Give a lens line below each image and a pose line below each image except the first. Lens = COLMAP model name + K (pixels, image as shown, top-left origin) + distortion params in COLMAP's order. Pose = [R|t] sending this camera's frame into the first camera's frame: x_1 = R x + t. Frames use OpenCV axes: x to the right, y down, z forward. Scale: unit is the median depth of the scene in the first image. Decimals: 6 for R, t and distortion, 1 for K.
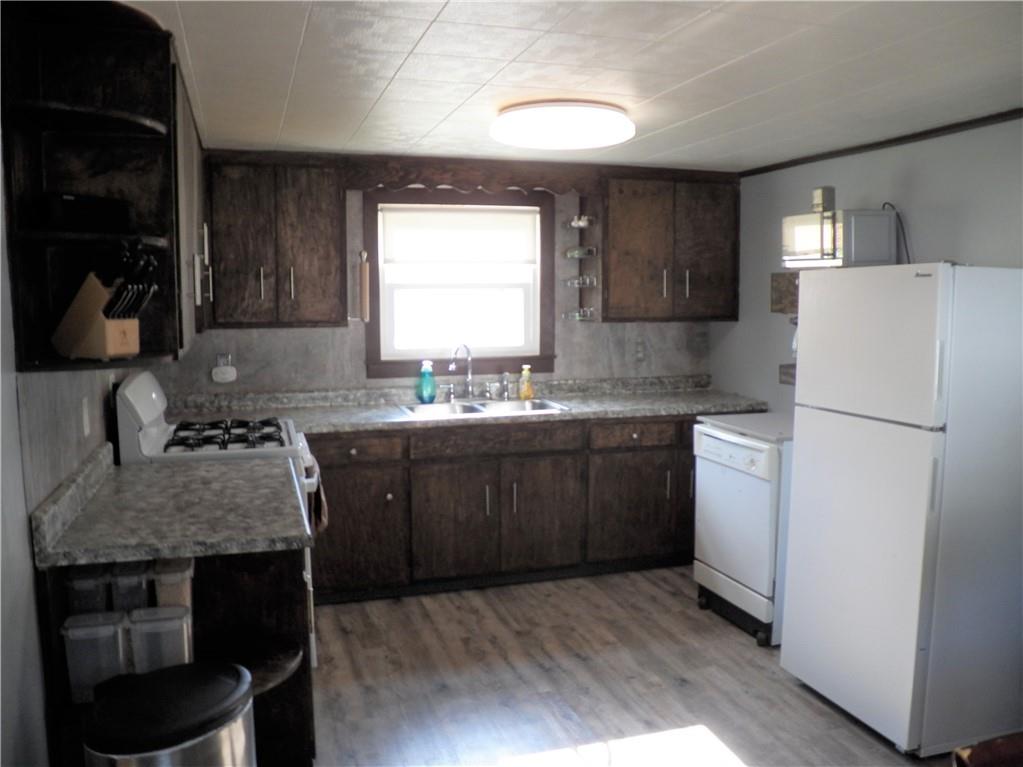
lens RADIAL K [[830.1, 0, 472.5], [0, 830.1, 382.5], [0, 0, 1]] dist [-0.096166, 0.005651]
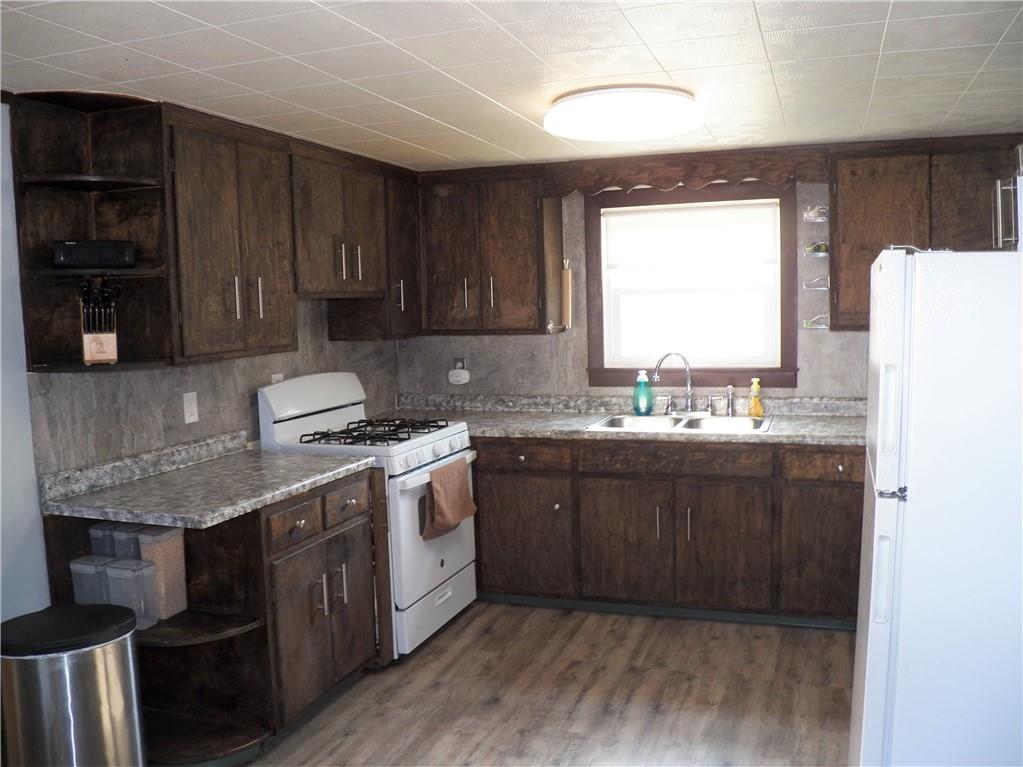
lens RADIAL K [[830.1, 0, 472.5], [0, 830.1, 382.5], [0, 0, 1]] dist [-0.096166, 0.005651]
pose [[0.819654, 0.037538, -0.571628, 0.362944], [-0.037981, 0.999216, 0.011155, -0.016735], [0.571599, 0.012568, 0.820437, 0.123592]]
